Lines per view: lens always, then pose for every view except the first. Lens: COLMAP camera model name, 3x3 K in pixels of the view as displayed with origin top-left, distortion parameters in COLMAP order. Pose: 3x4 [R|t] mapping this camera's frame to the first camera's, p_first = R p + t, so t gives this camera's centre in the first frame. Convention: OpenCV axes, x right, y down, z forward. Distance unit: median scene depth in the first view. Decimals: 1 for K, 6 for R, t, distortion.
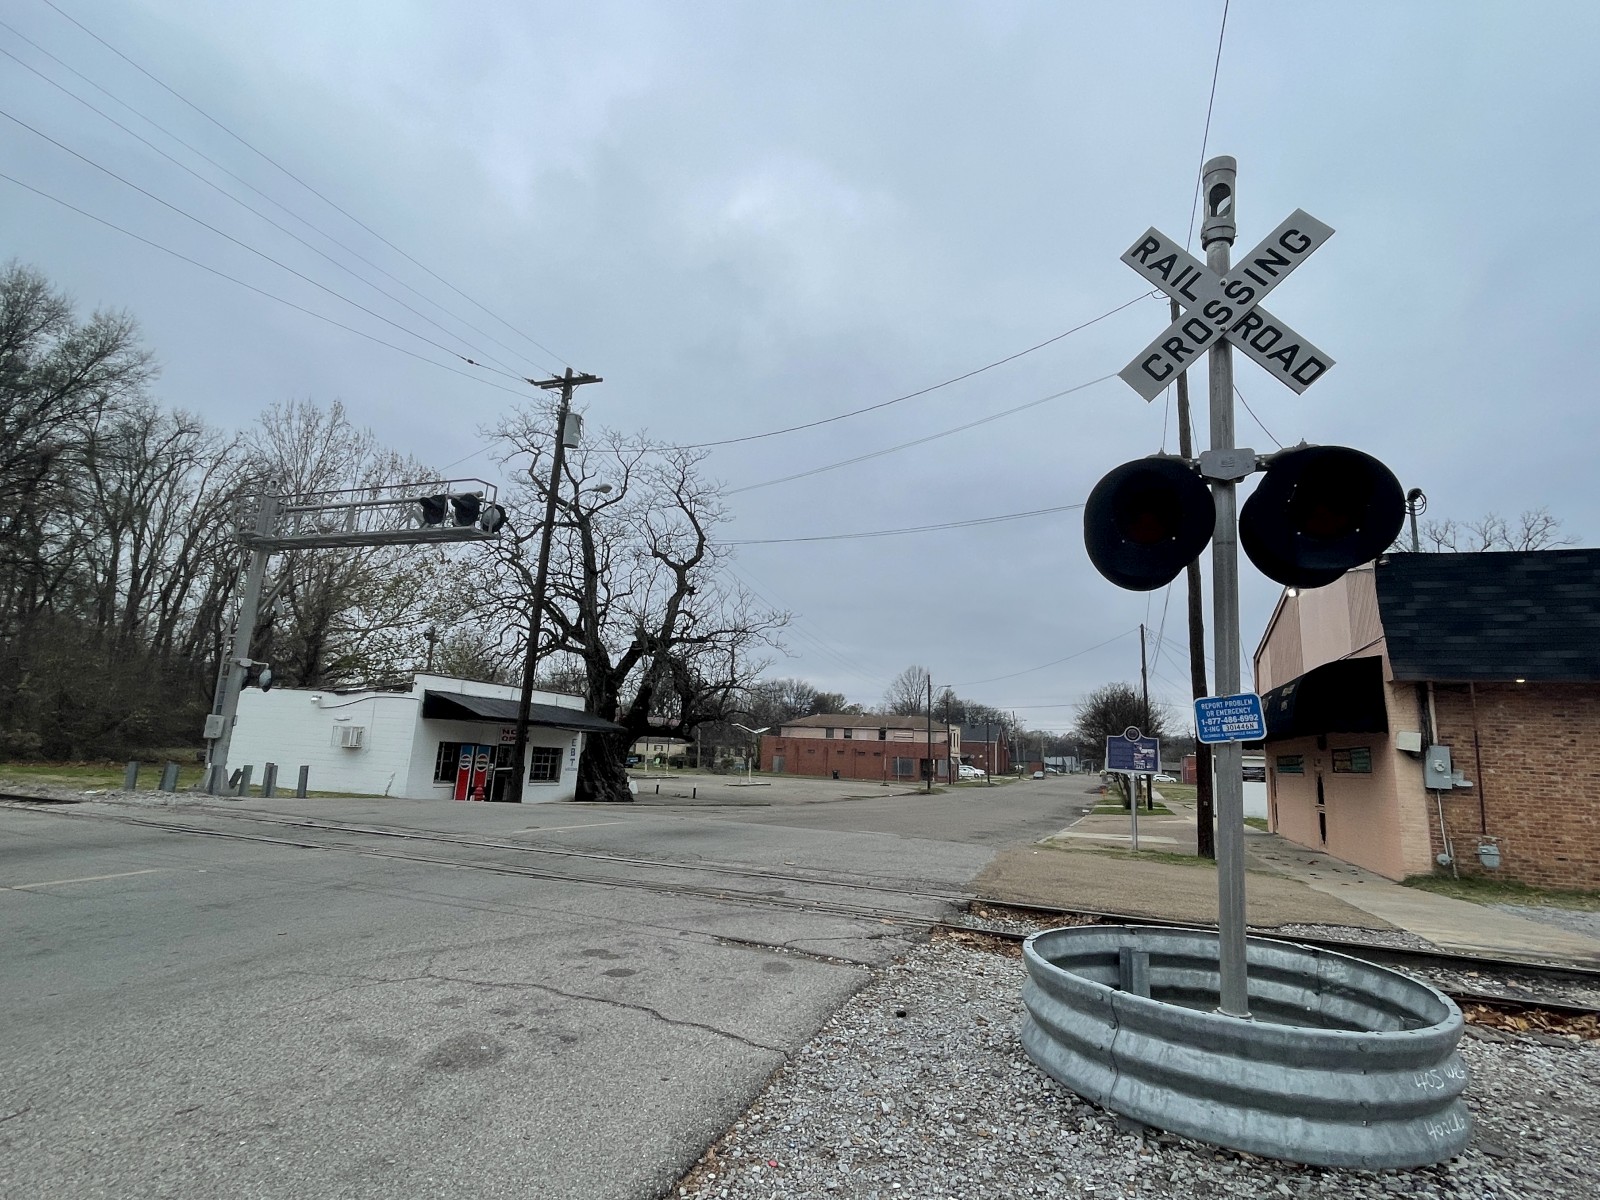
lens RADIAL K [[806.2, 0, 804.5], [0, 806.2, 598.7], [0, 0, 1]] dist [-0.001667, -0.001618]
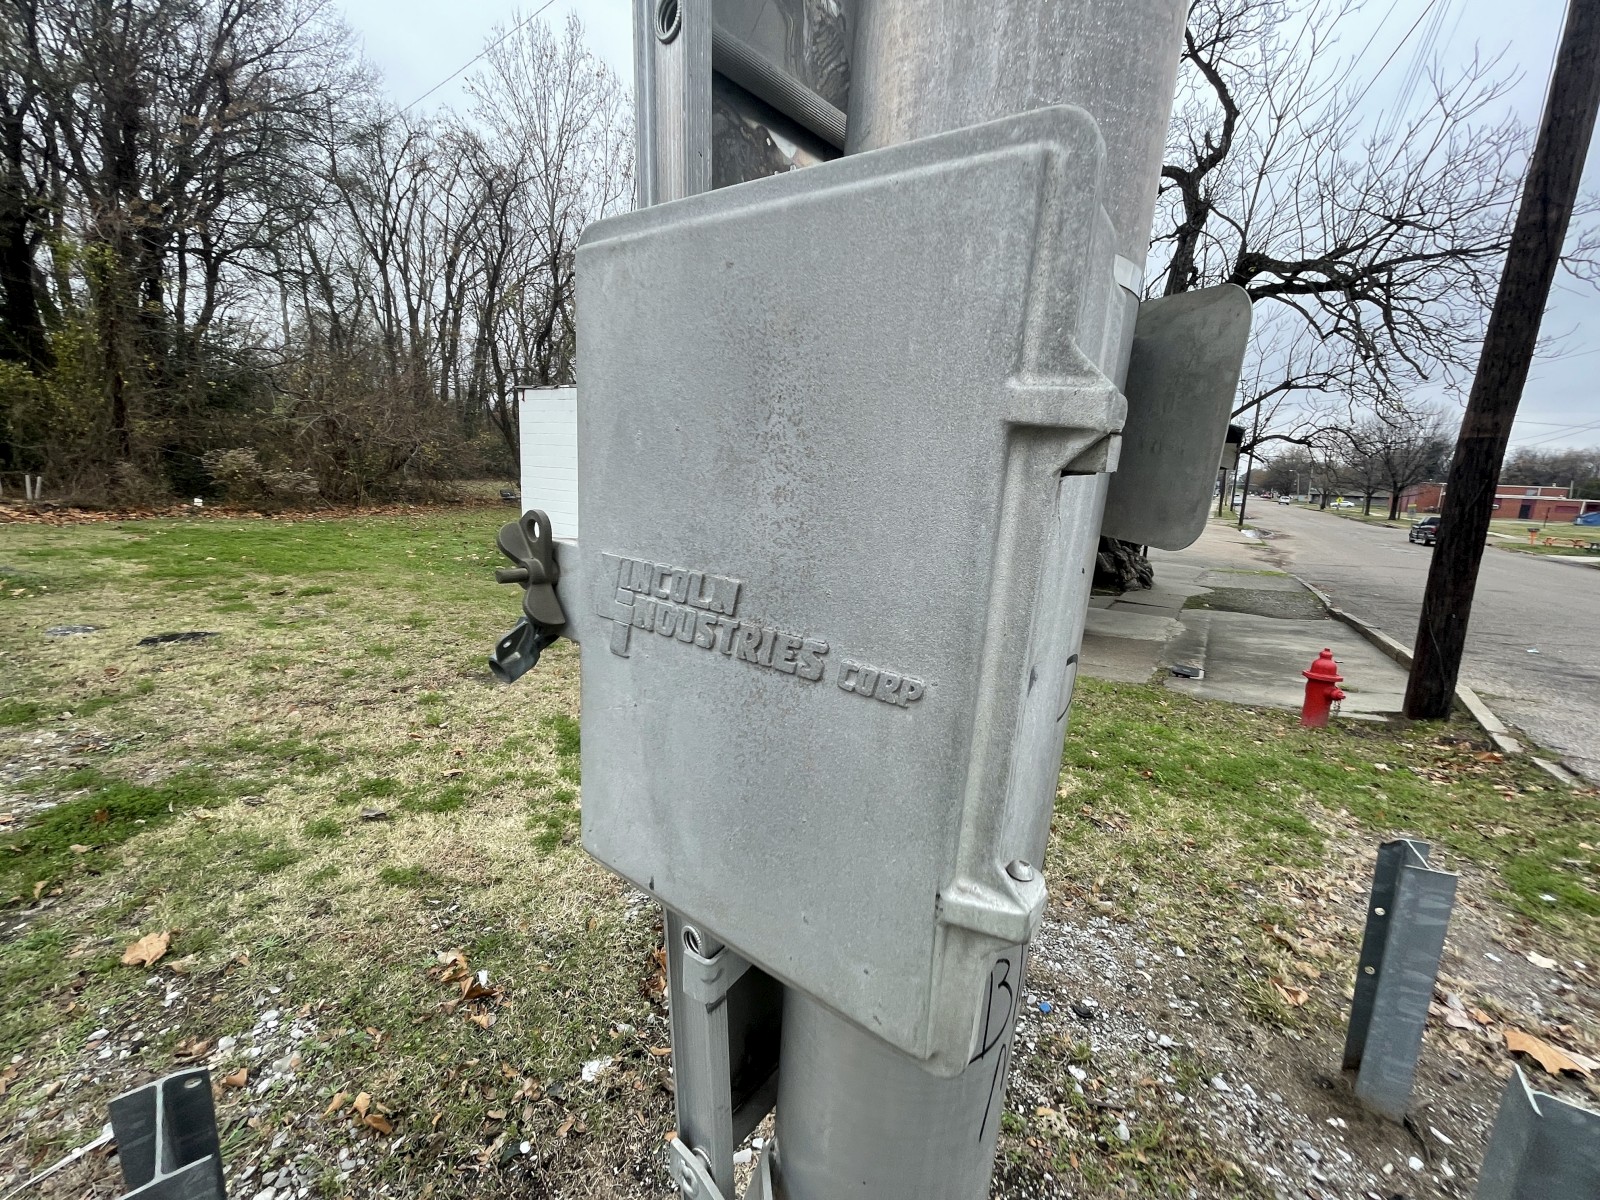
lens RADIAL K [[642.9, 0, 804.5], [0, 642.9, 600.0], [0, 0, 1]] dist [-0.003808, -0.000325]
pose [[0.979653, 0.033342, -0.197911, -1.165844], [0.041824, 0.930539, 0.363796, 0.234747], [0.196294, -0.364671, 0.910211, 1.541391]]
